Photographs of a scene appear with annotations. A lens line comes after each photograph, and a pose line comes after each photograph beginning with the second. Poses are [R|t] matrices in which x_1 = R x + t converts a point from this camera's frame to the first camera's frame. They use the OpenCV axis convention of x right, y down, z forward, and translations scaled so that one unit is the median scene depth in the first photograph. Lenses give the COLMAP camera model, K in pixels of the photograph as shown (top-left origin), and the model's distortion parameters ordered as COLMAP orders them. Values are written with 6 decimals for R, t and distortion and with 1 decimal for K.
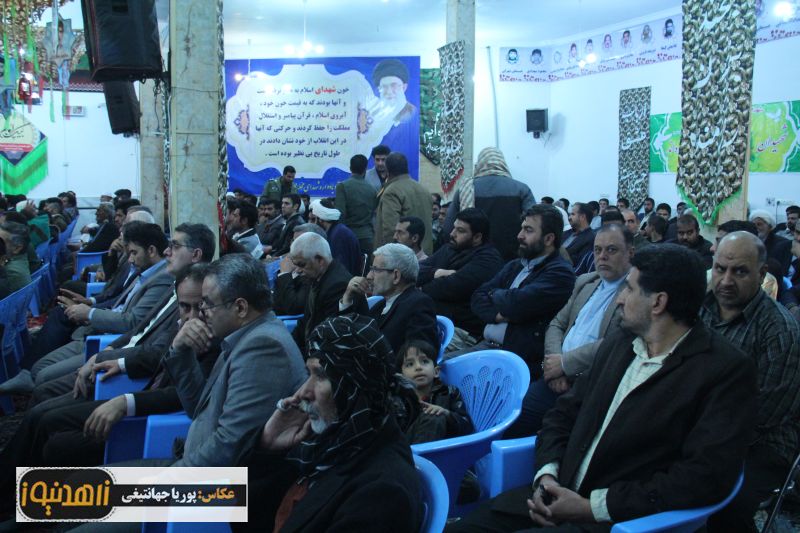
lens RADIAL K [[668.3, 0, 400.0], [0, 668.3, 266.5], [0, 0, 1]] dist [-0.169872, 0.120944]
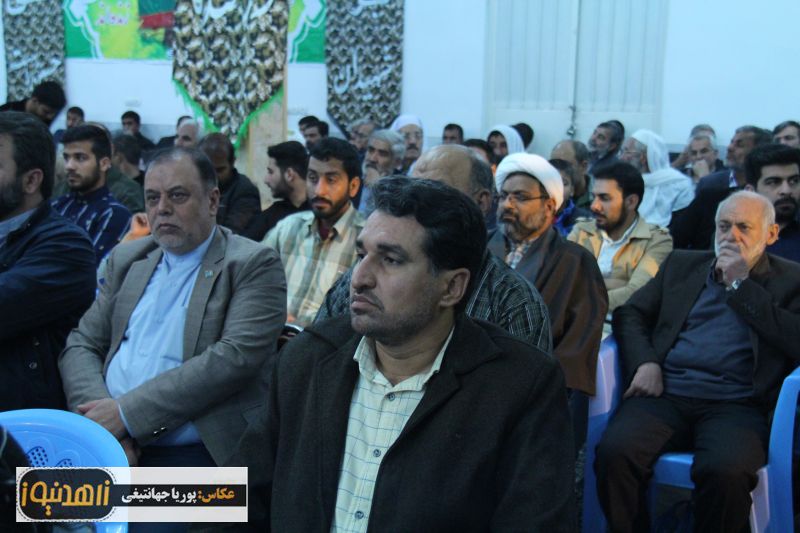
lens RADIAL K [[1117.1, 0, 400.0], [0, 1117.1, 266.5], [0, 0, 1]] dist [-0.001720, 0.643406]
pose [[0.767894, -0.084937, 0.634921, -0.074965], [0.060660, 0.996358, 0.059924, -0.006133], [-0.637698, -0.007501, 0.770250, 0.090333]]
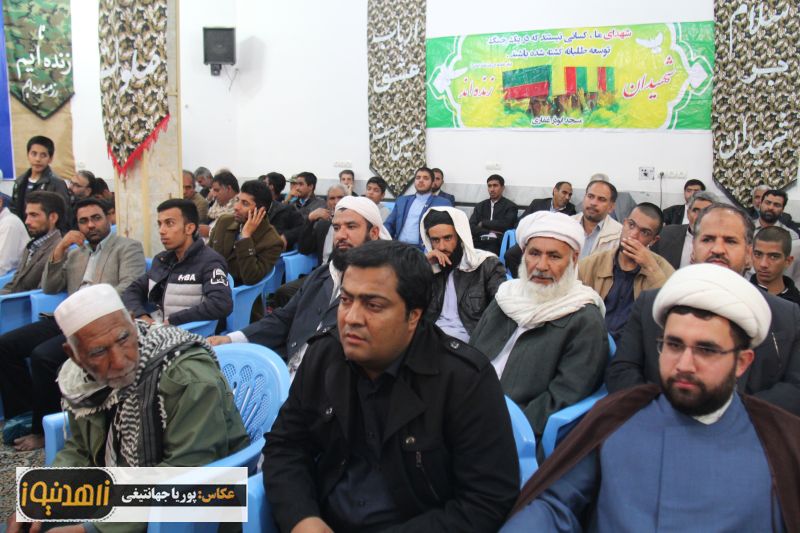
lens RADIAL K [[668.3, 0, 400.0], [0, 668.3, 266.5], [0, 0, 1]] dist [-0.169872, 0.120944]
pose [[0.816000, -0.101892, 0.569000, -0.050843], [0.070271, 0.994527, 0.077318, -0.121217], [-0.573764, -0.023107, 0.818694, 0.949864]]
